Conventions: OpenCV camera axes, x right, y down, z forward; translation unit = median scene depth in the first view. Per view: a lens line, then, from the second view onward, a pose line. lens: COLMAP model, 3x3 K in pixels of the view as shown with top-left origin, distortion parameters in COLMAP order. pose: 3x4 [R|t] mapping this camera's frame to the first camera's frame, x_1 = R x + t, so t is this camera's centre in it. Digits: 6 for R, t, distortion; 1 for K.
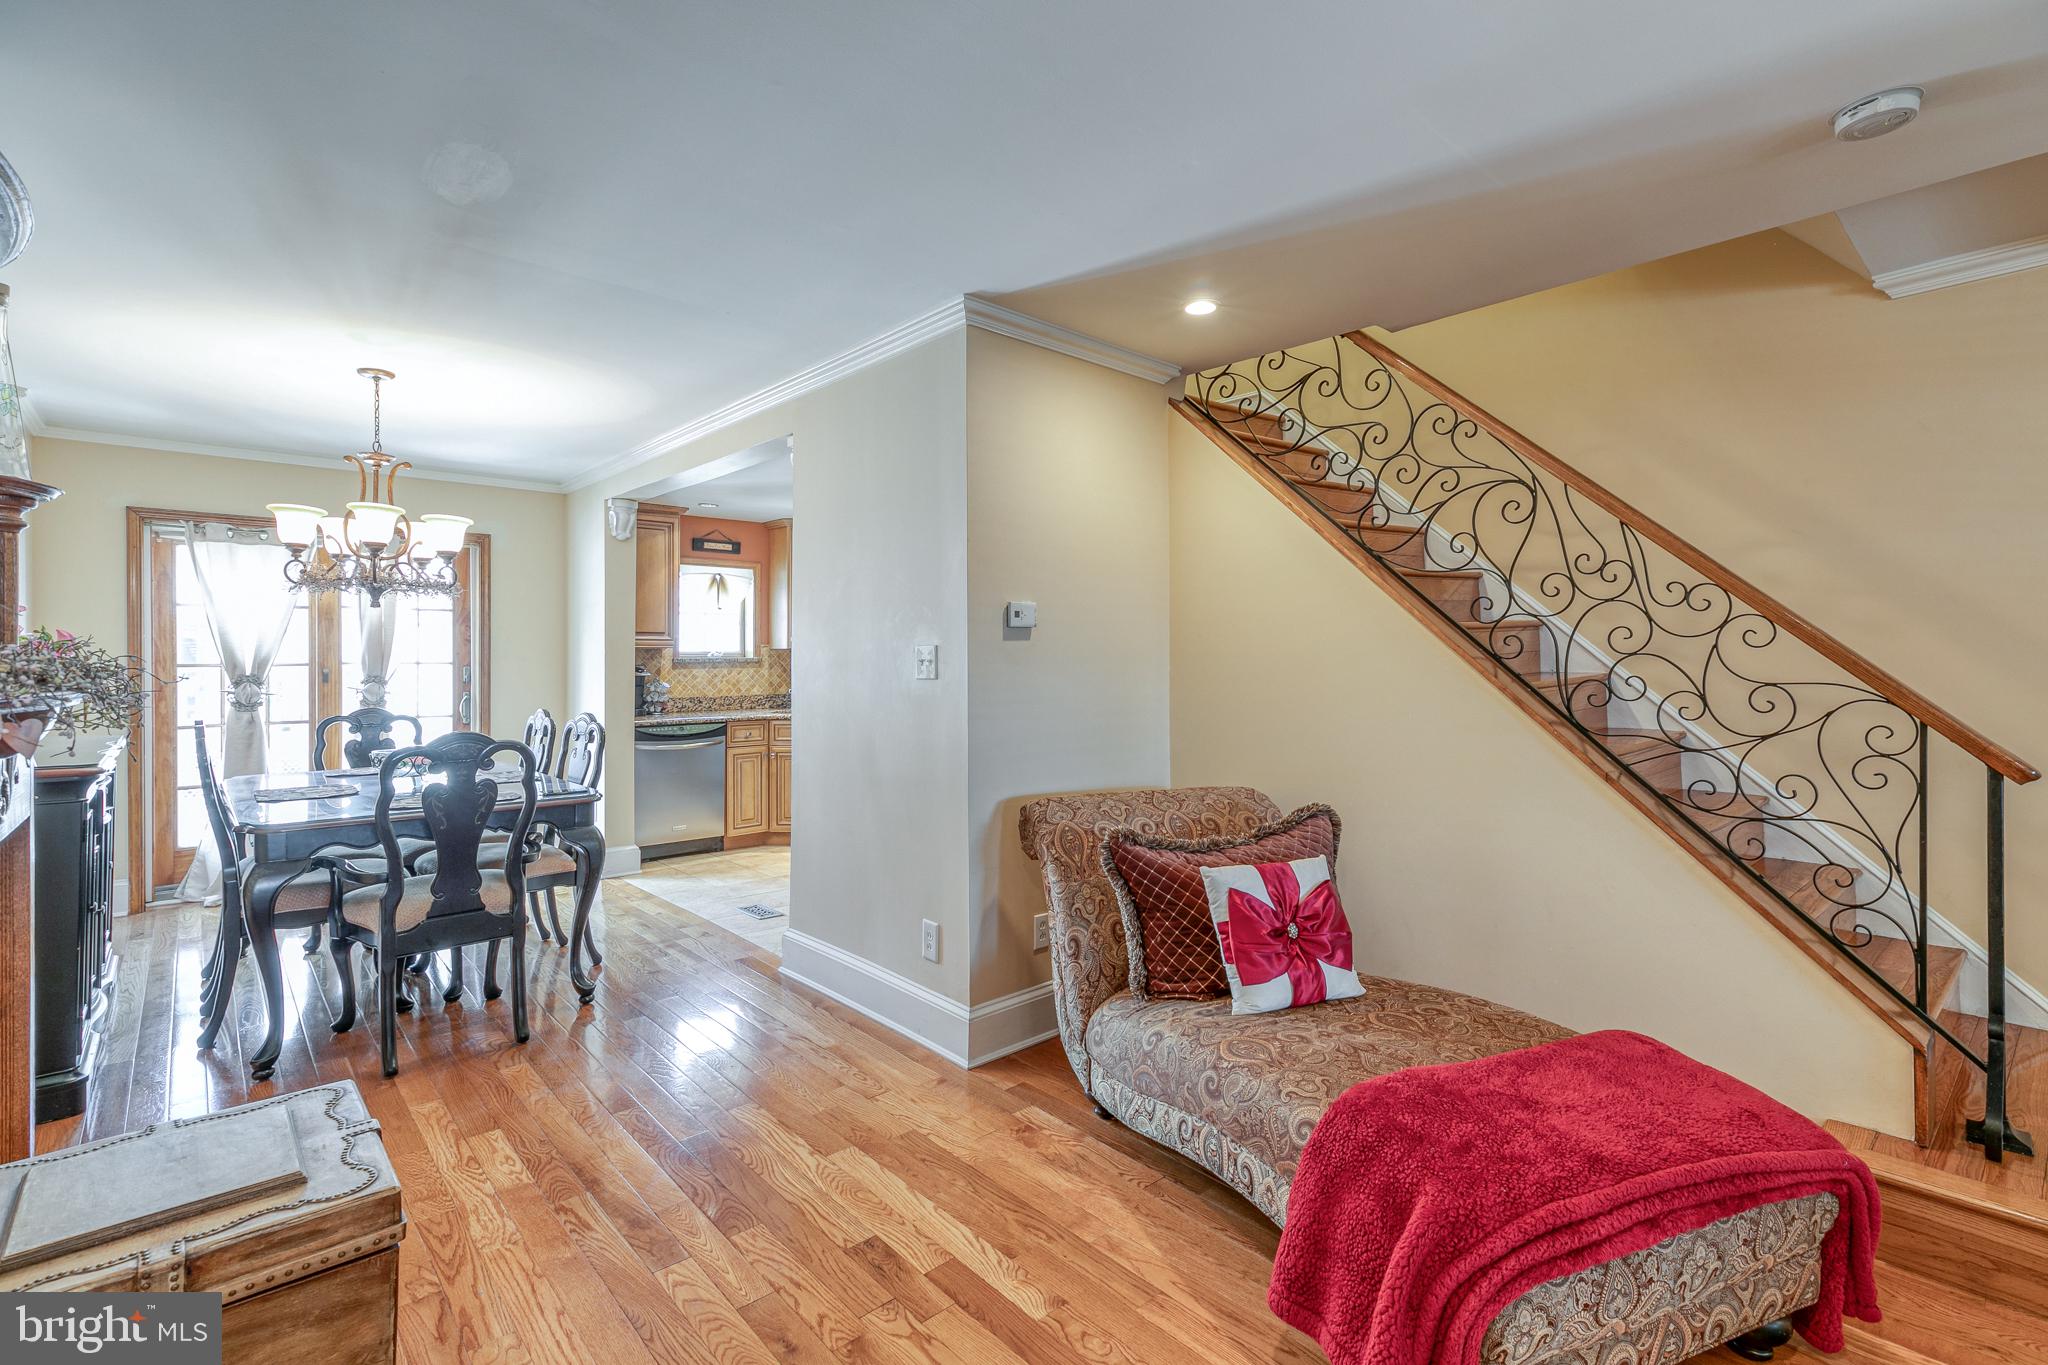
lens RADIAL K [[935.3, 0, 1024.8], [0, 935.3, 654.5], [0, 0, 1]] dist [0.009789, 0.000052]
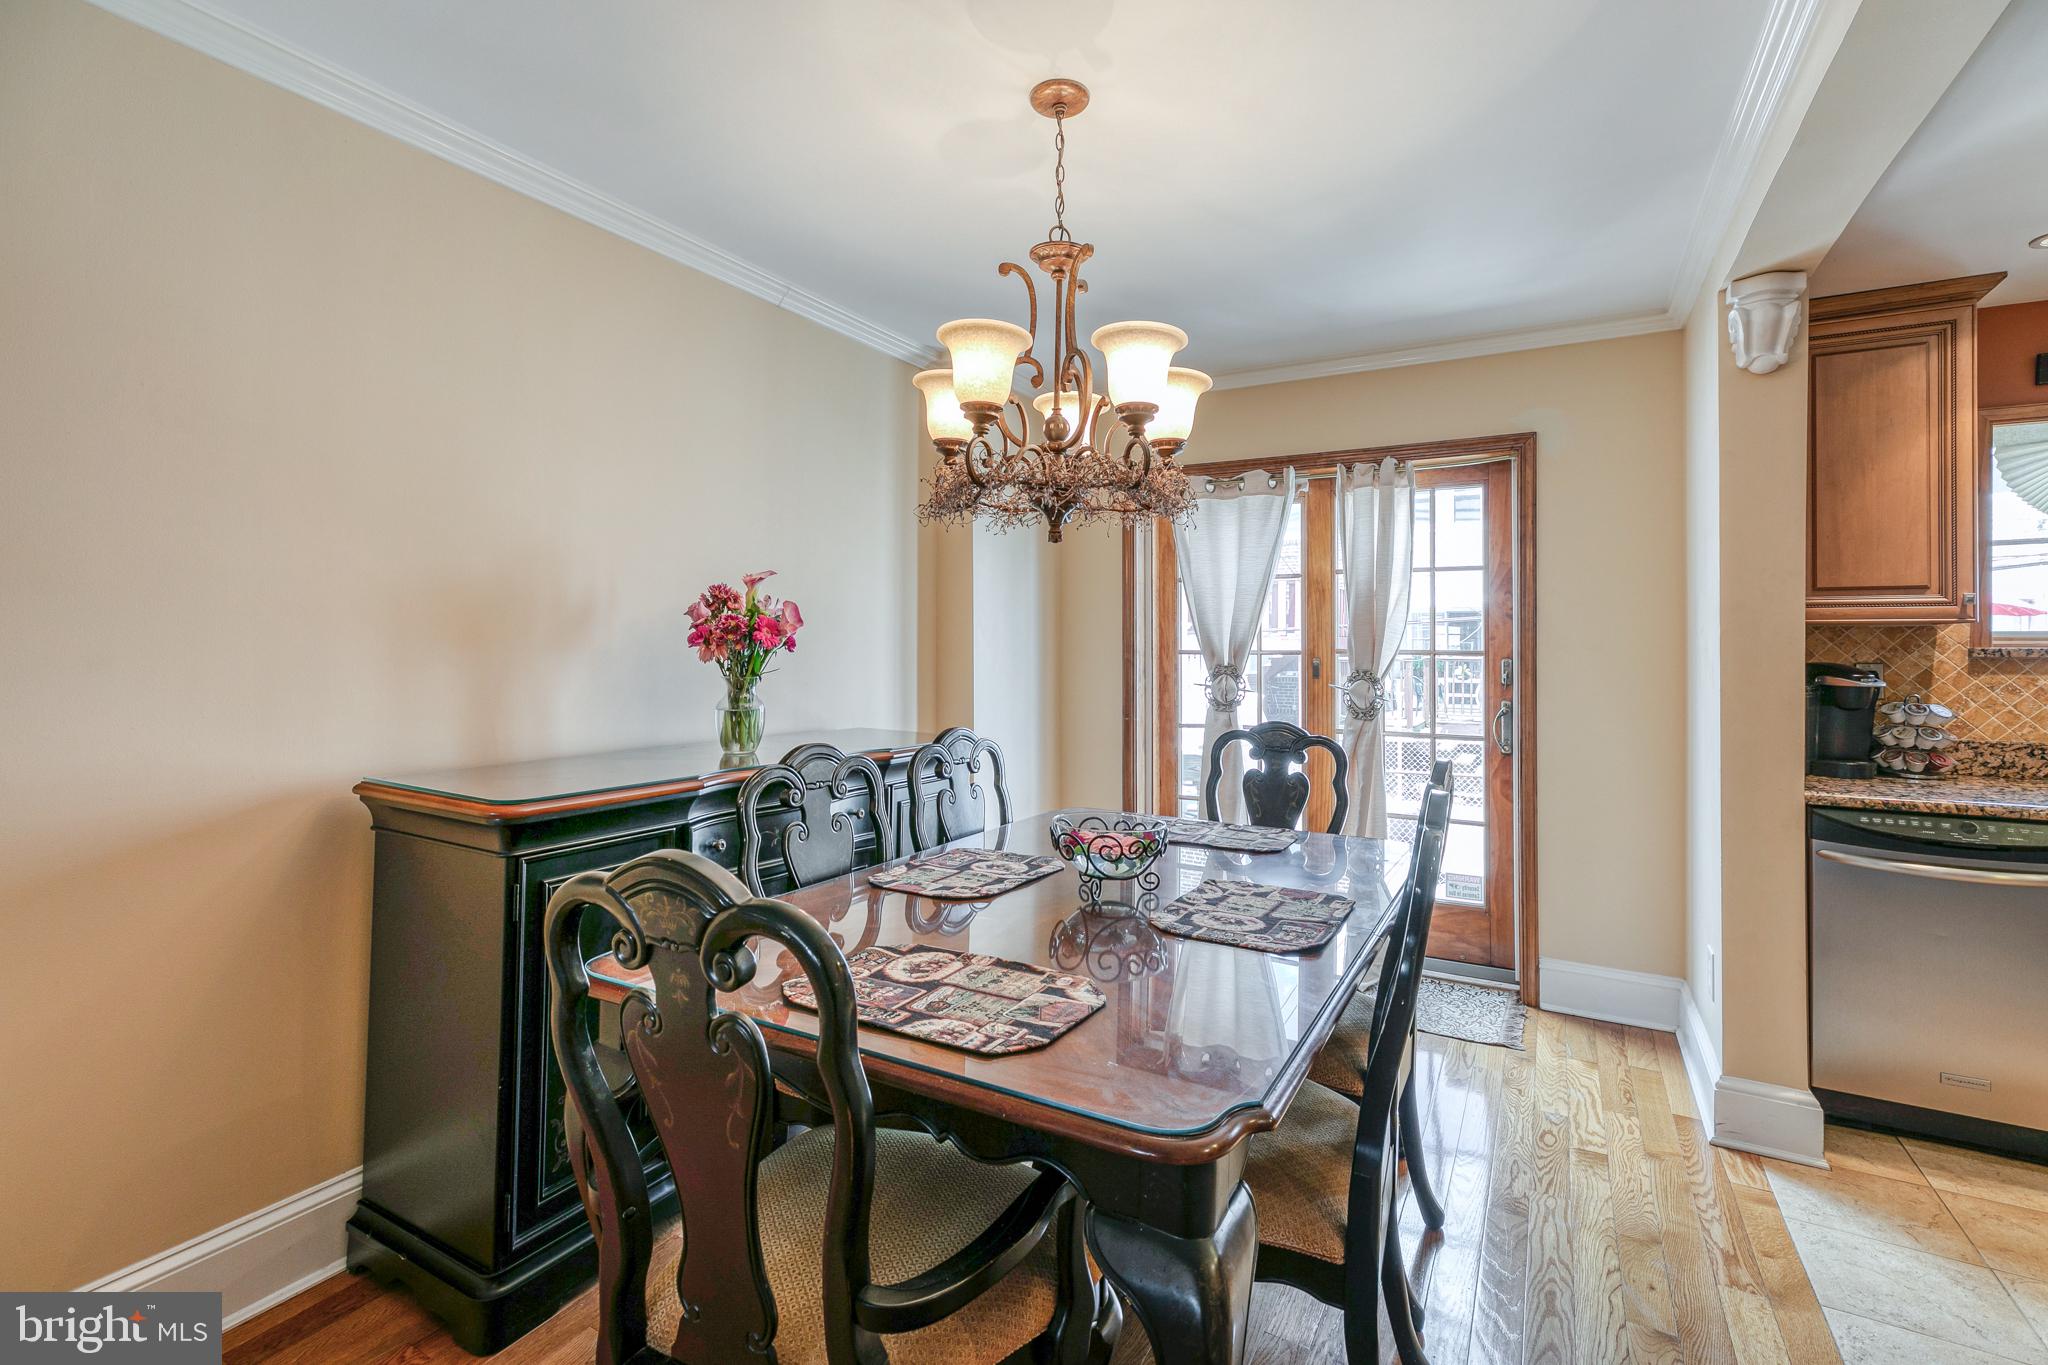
lens RADIAL K [[927.7, 0, 1029.8], [0, 927.7, 634.9], [0, 0, 1]] dist [0.003069, 0.001134]
pose [[0.326702, -0.007424, -0.945098, -0.130279], [-0.003424, 0.999953, -0.009038, 0.003724], [0.945121, 0.006189, 0.326661, 0.518450]]
